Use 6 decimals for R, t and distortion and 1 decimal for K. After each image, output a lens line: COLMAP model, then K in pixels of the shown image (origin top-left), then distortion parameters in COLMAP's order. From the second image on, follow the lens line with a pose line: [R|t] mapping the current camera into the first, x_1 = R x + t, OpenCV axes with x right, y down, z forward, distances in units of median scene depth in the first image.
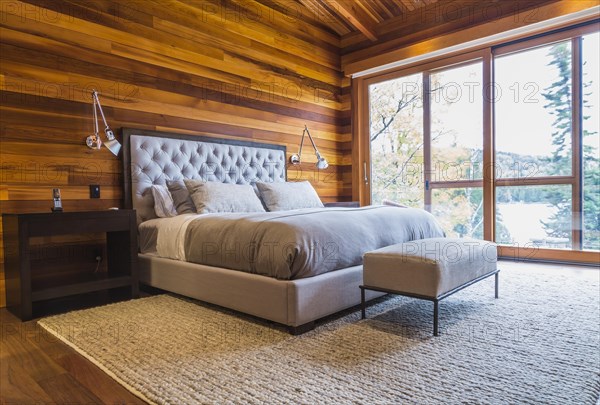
lens RADIAL K [[385.3, 0, 298.3], [0, 385.3, 210.1], [0, 0, 1]] dist [0.003691, 0.000325]
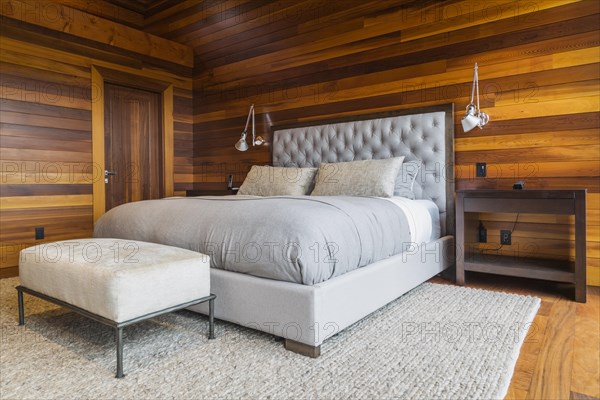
lens RADIAL K [[404.6, 0, 323.0], [0, 404.6, 179.9], [0, 0, 1]] dist [0.000703, -0.004405]
pose [[0.132916, 0.014687, -0.991018, 0.791128], [-0.022395, 0.999679, 0.011812, -0.045860], [0.990874, 0.020623, 0.133203, 0.853223]]
